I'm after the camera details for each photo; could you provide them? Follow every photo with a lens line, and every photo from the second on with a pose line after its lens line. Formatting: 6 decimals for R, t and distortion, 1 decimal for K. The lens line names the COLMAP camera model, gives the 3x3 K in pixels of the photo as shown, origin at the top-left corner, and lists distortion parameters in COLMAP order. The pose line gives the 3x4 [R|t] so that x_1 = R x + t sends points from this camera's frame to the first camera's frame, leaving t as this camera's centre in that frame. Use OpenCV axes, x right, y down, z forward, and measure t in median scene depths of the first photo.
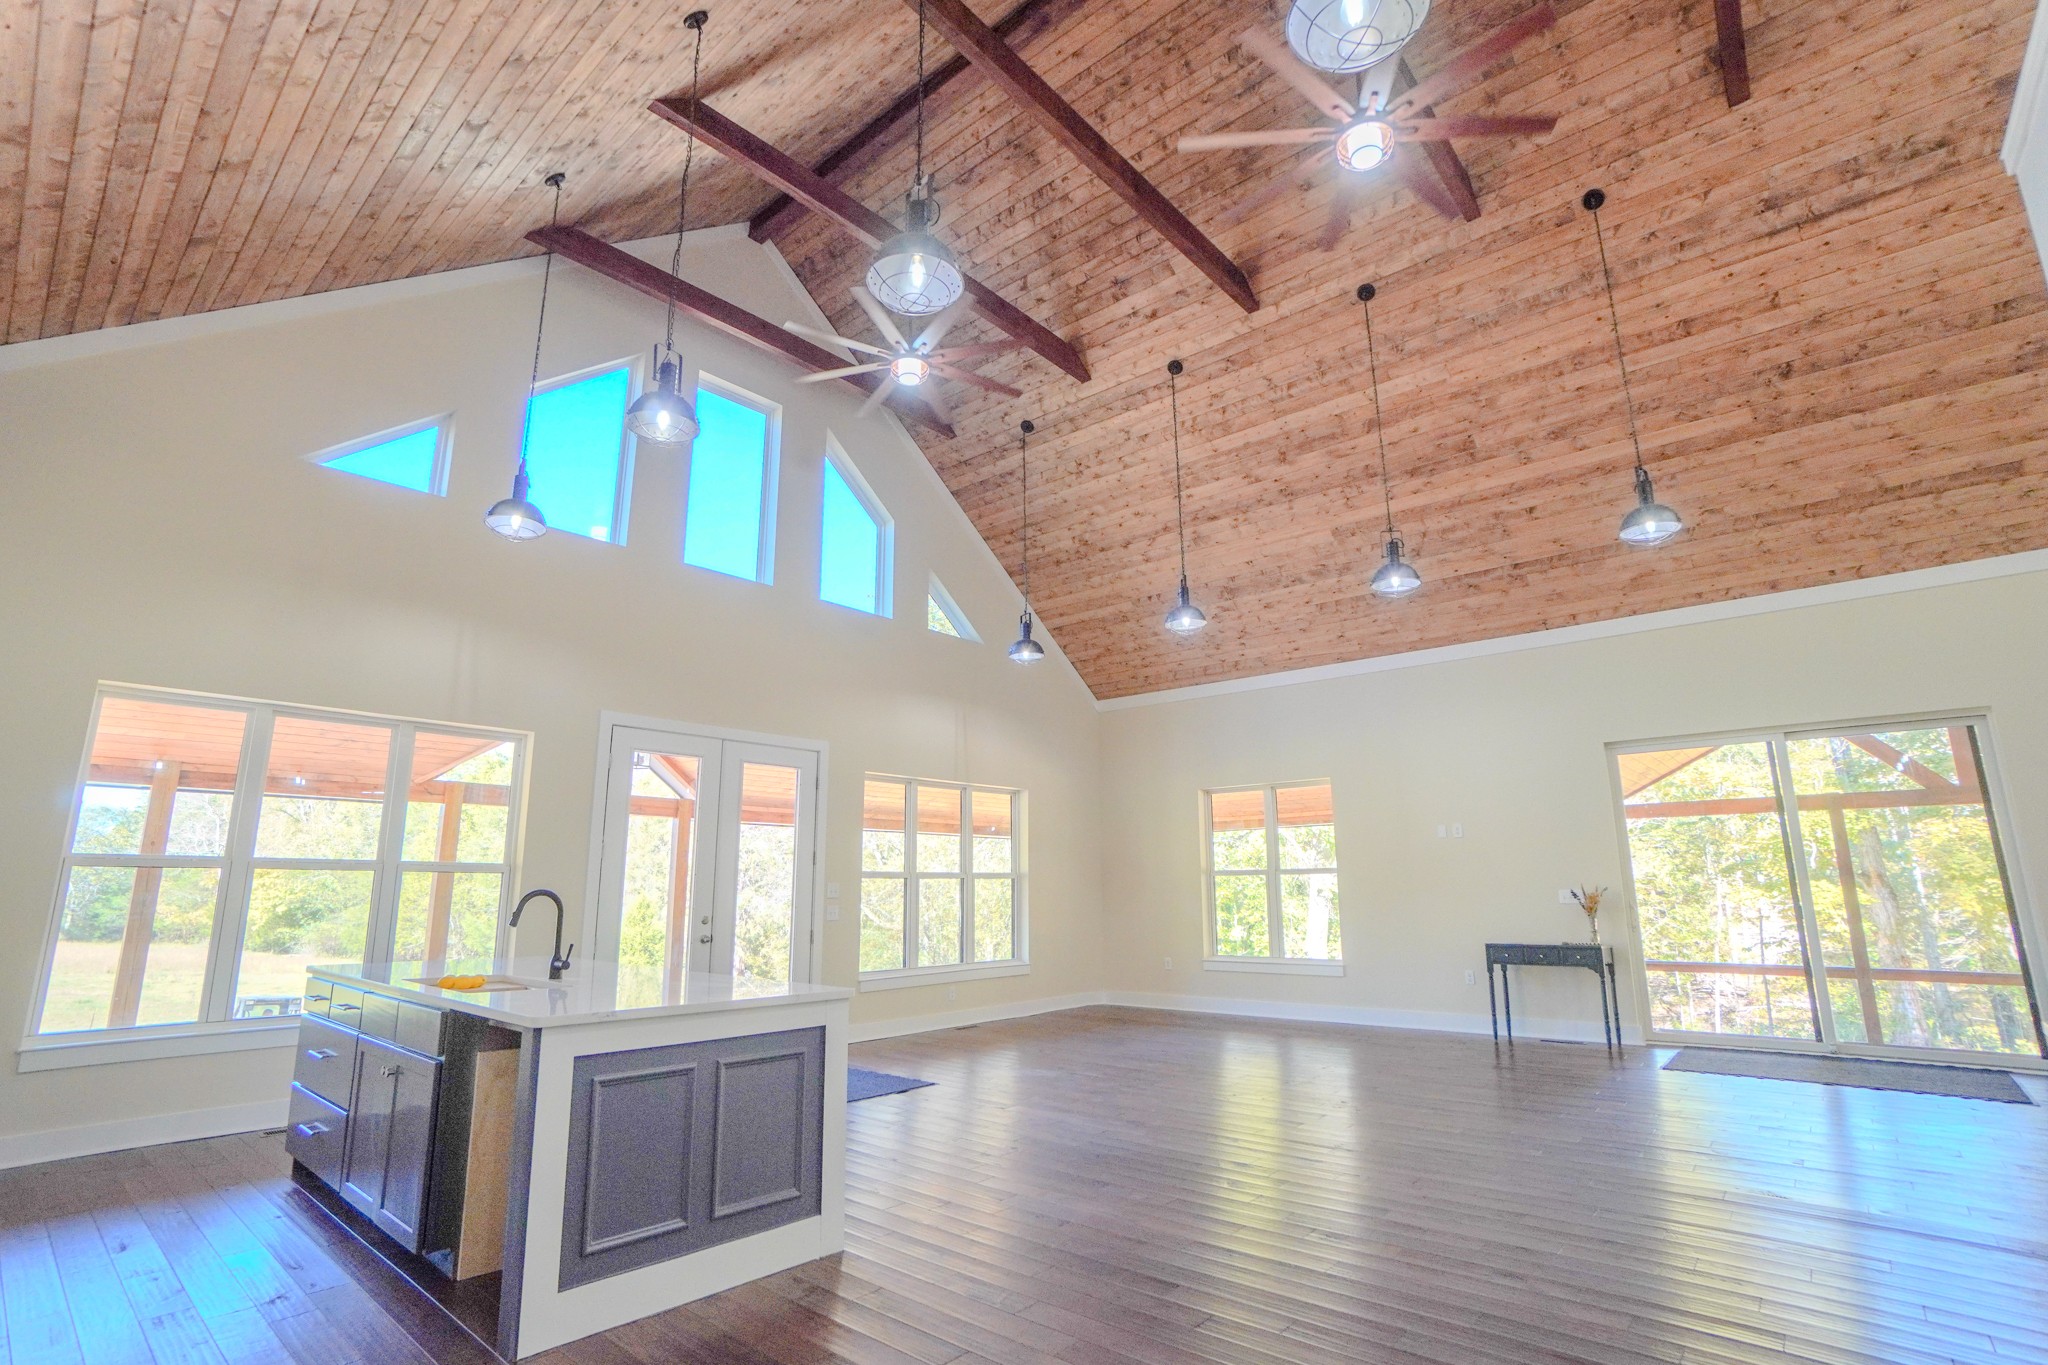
lens RADIAL K [[985.5, 0, 979.9], [0, 985.5, 691.5], [0, 0, 1]] dist [-0.063746, 0.023943]
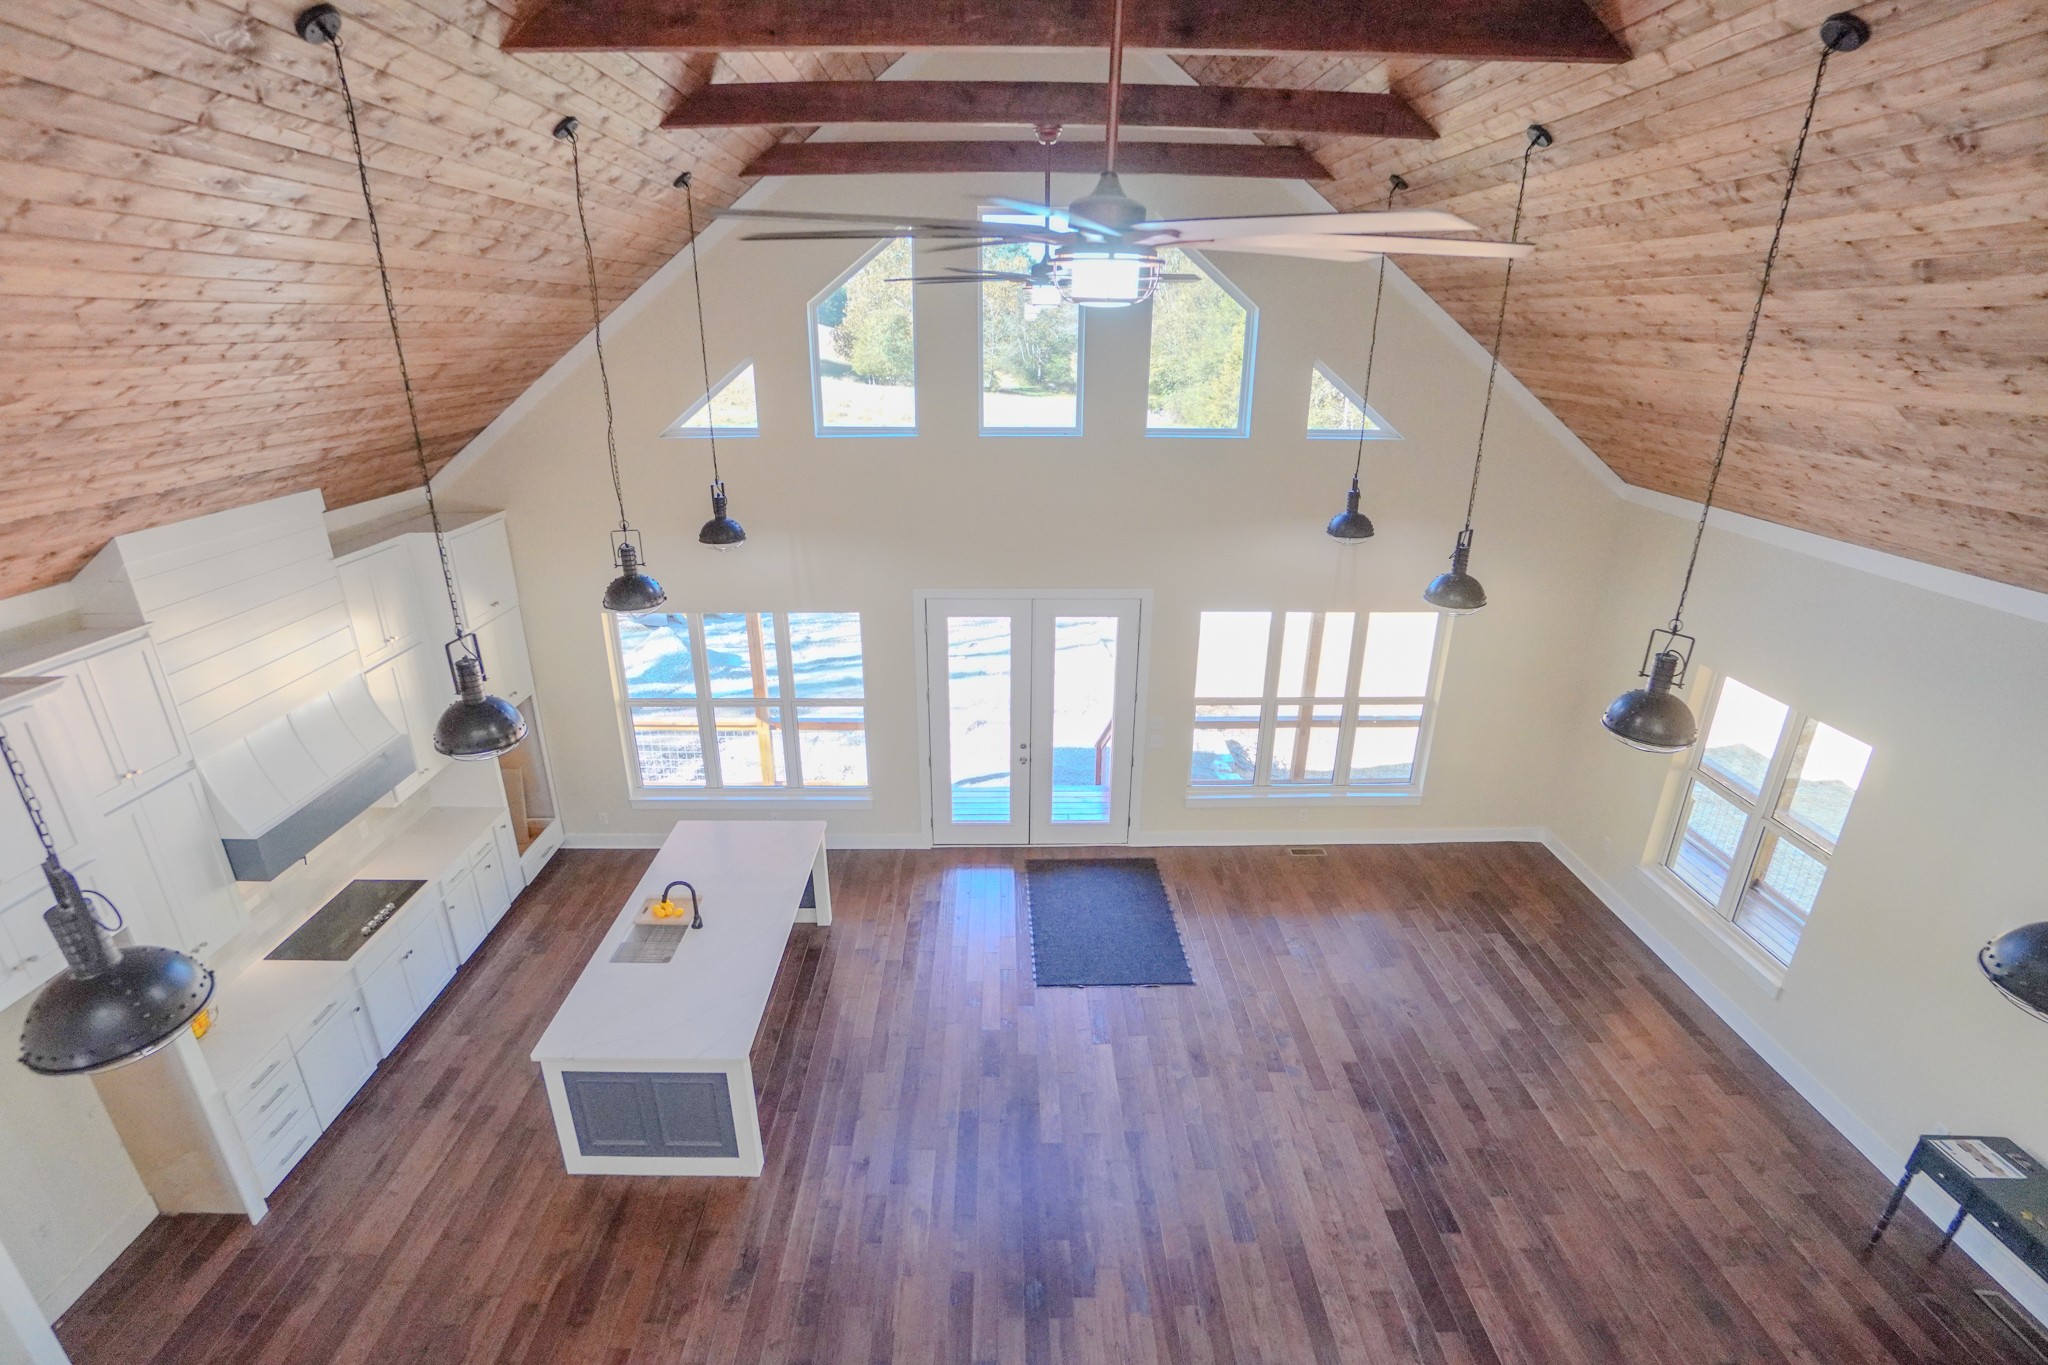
lens RADIAL K [[917.5, 0, 1001.9], [0, 917.5, 678.4], [0, 0, 1]] dist [-0.073976, 0.025336]
pose [[0.675949, 0.264945, -0.687675, 0.447267], [0.157200, 0.859824, 0.485790, -0.382030], [0.719987, -0.436471, 0.539547, 0.401671]]
